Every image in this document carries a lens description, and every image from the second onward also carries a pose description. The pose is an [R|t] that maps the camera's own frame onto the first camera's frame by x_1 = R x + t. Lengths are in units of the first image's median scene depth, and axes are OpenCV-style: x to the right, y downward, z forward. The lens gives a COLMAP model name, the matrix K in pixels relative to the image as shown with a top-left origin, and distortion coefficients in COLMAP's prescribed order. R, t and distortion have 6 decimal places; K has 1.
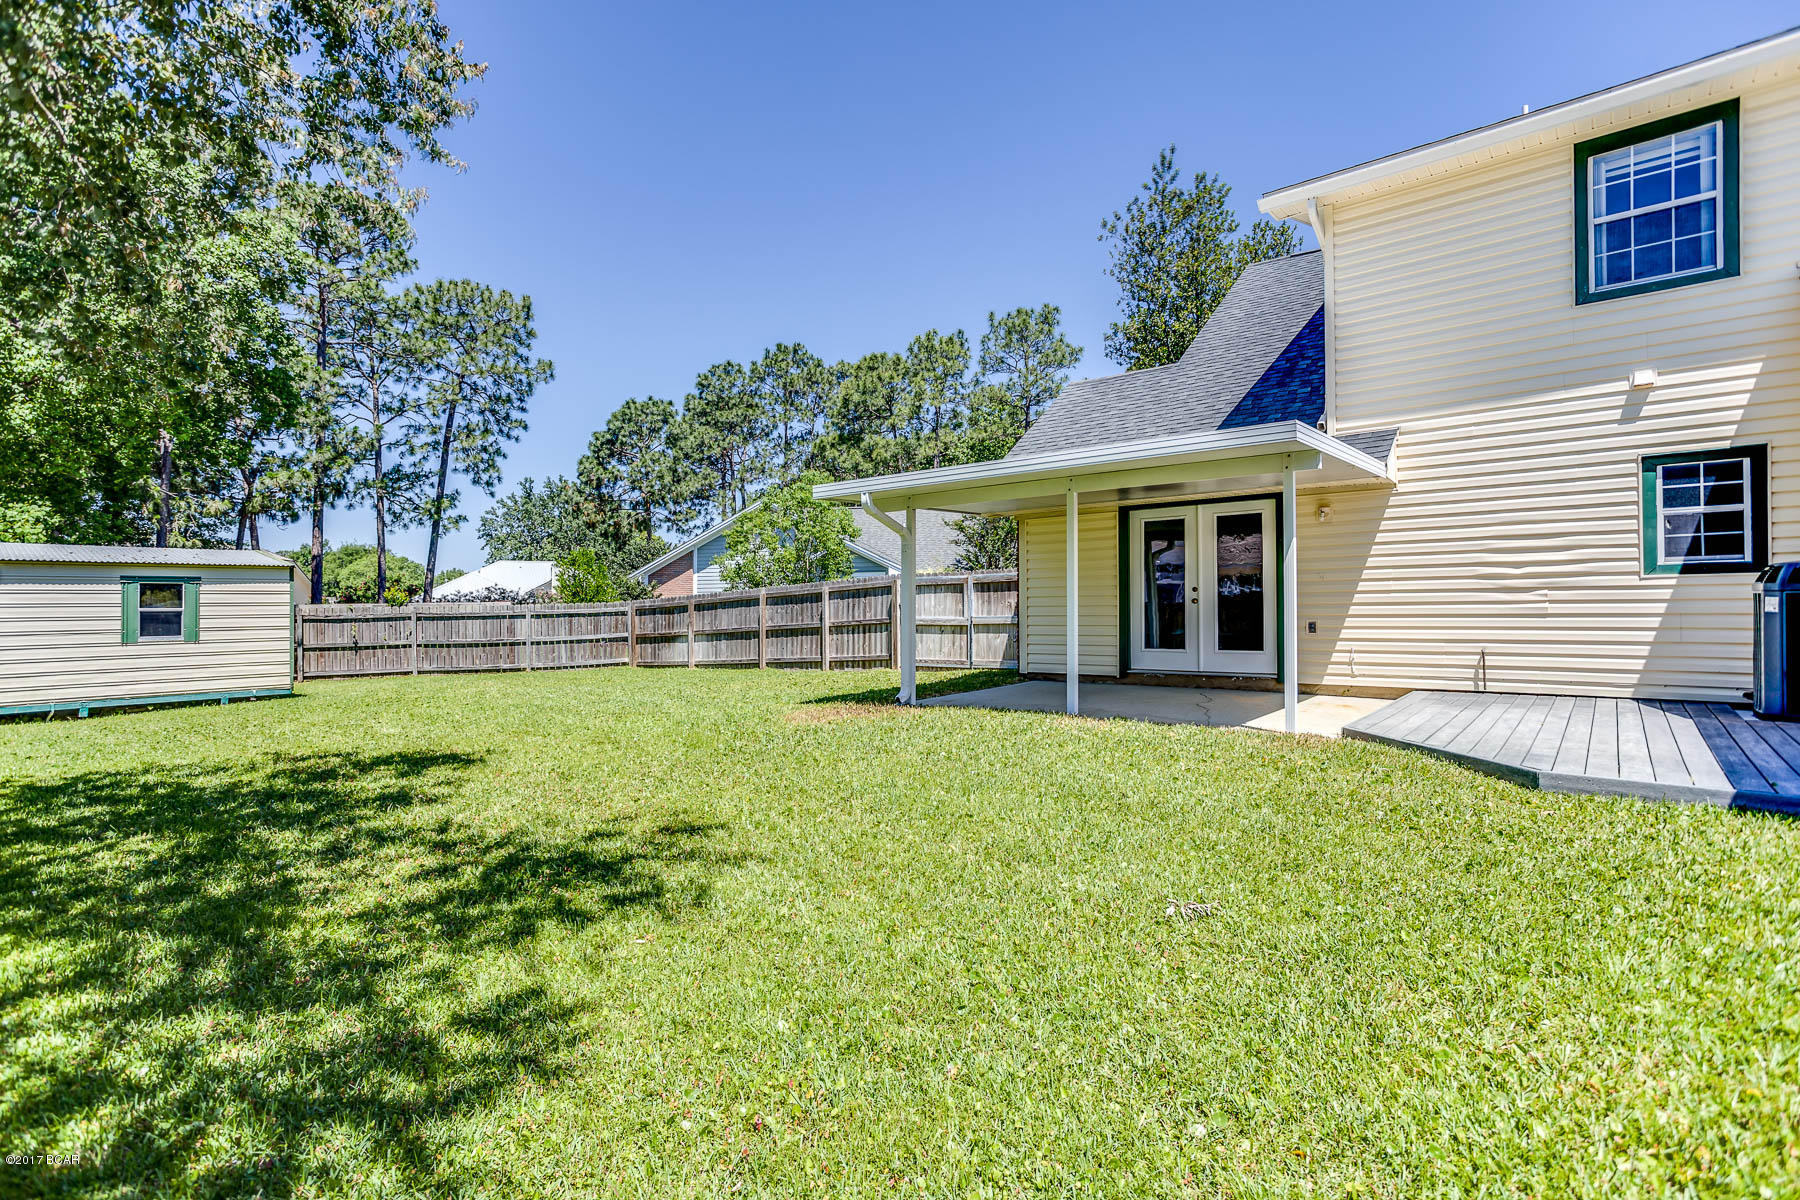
lens RADIAL K [[868.5, 0, 901.7], [0, 868.5, 587.6], [0, 0, 1]] dist [-0.002534, 0.000657]
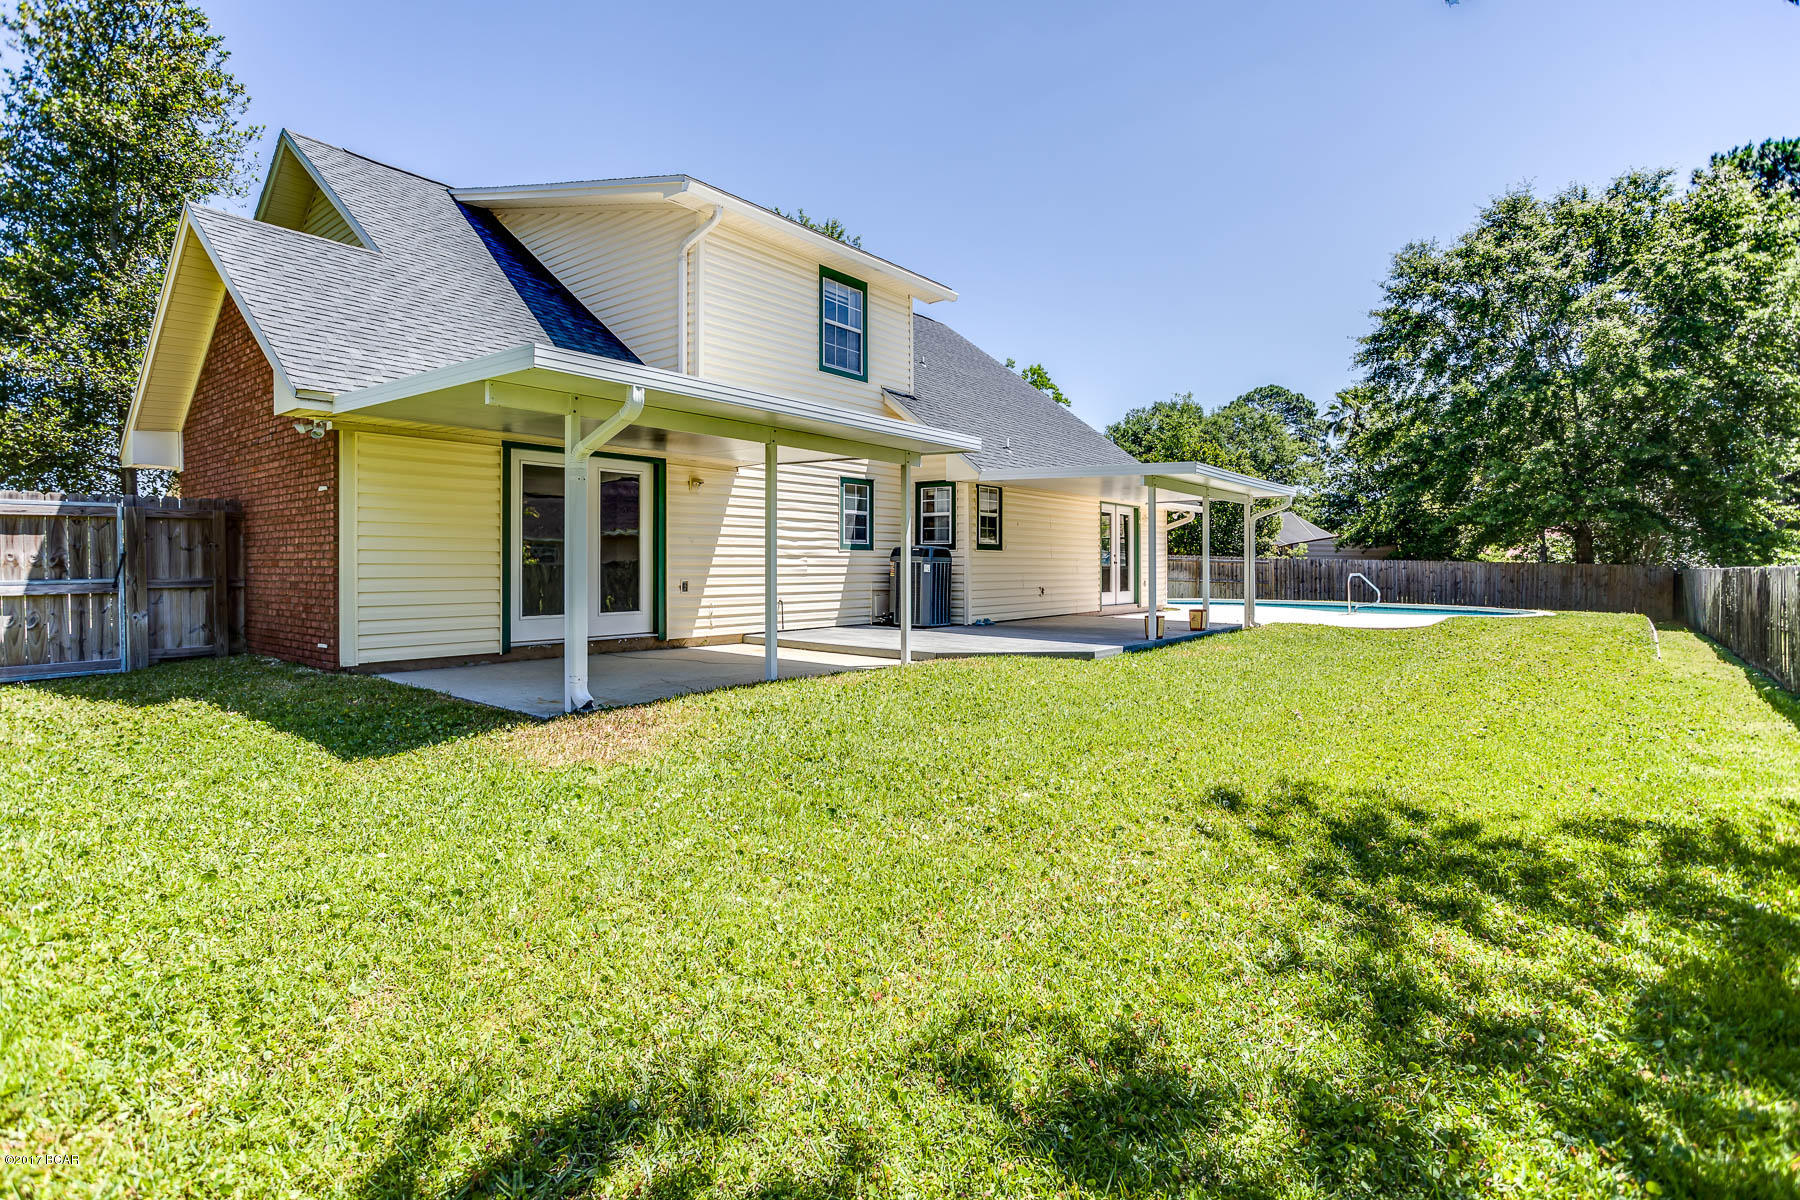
lens RADIAL K [[868.5, 0, 907.4], [0, 868.5, 565.1], [0, 0, 1]] dist [-0.002534, 0.000657]
pose [[-0.018149, 0.015841, 0.999710, -0.242821], [-0.017260, 0.999721, -0.016155, 0.012042], [-0.999686, -0.017548, -0.017870, 0.284674]]
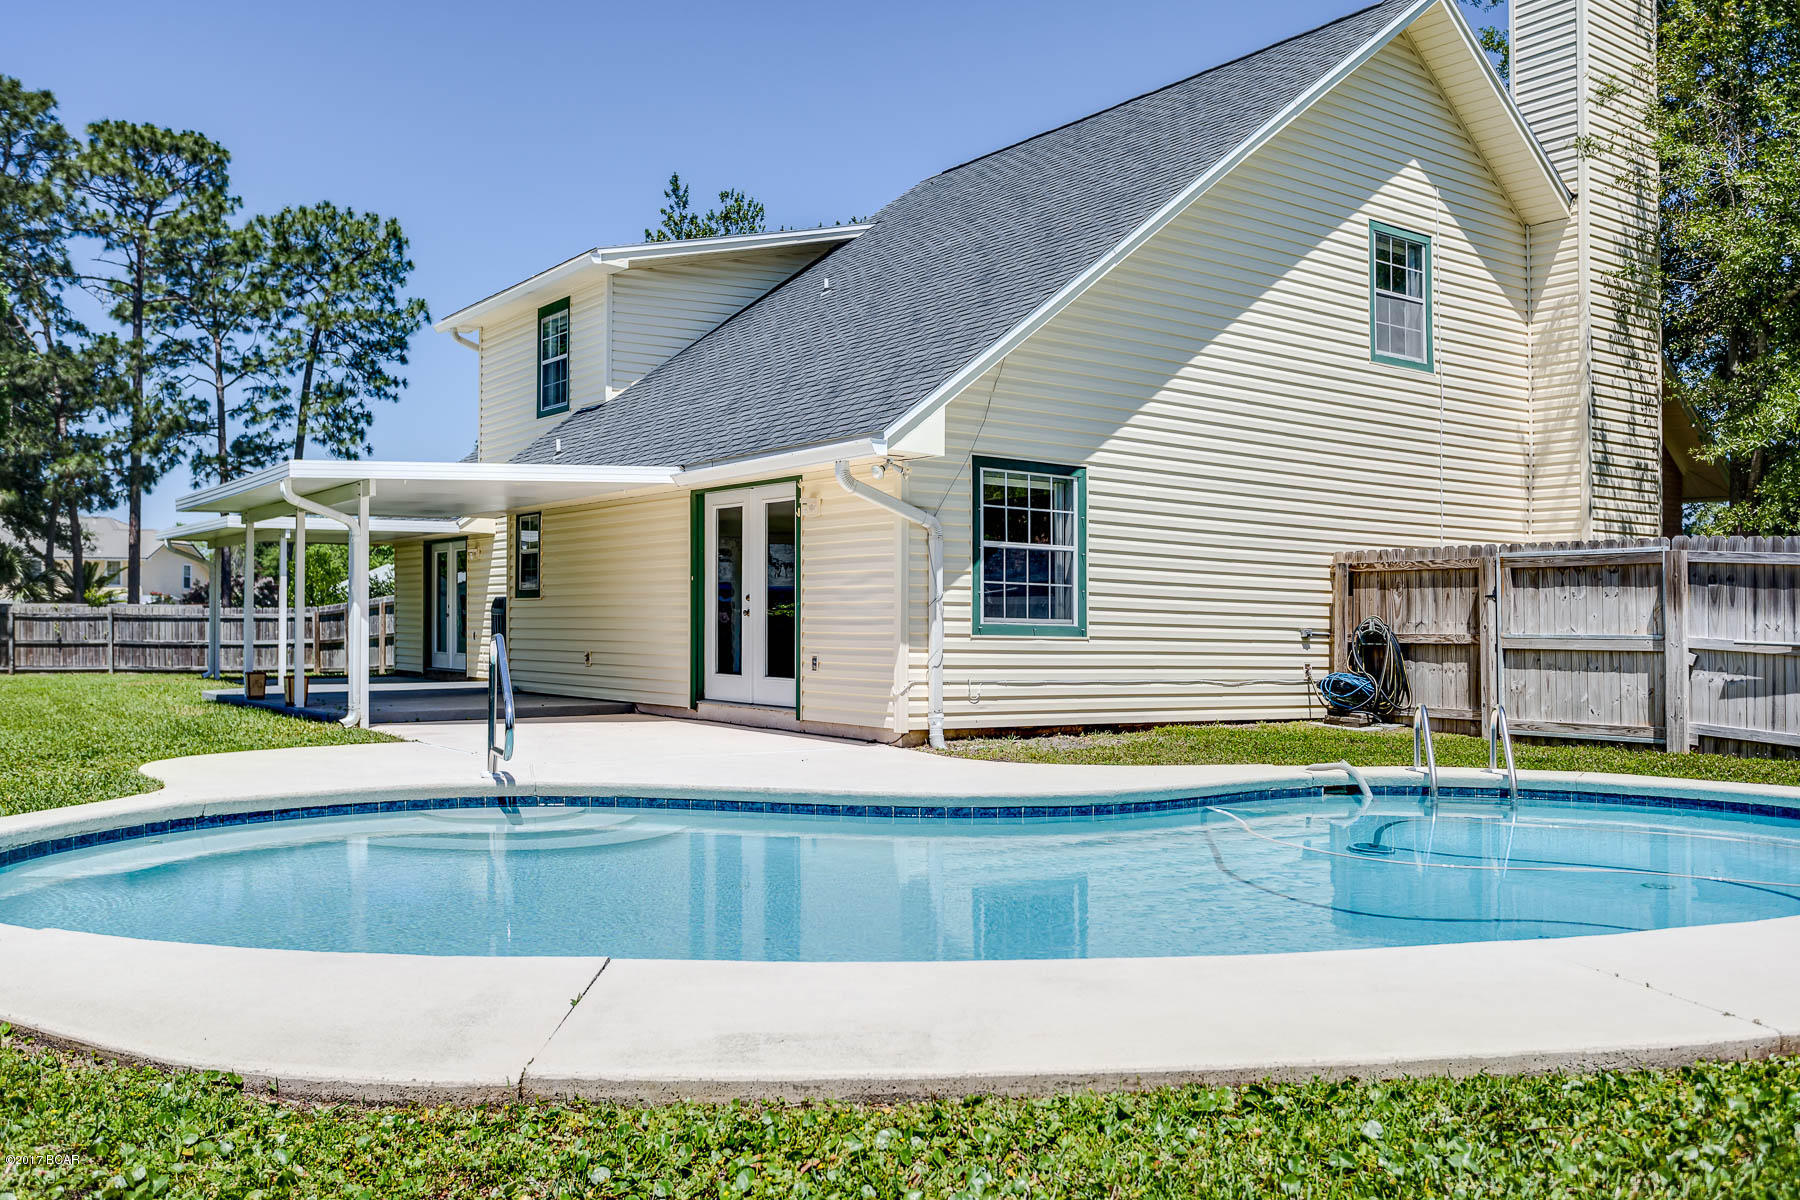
lens RADIAL K [[1540.6, 0, 899.2], [0, 1540.6, 612.9], [0, 0, 1]] dist [0.011885, 0.000301]
pose [[0.970941, 0.023299, -0.238183, 0.790530], [-0.020343, 0.999683, 0.014862, -0.018484], [0.238454, -0.009585, 0.971107, -0.571602]]
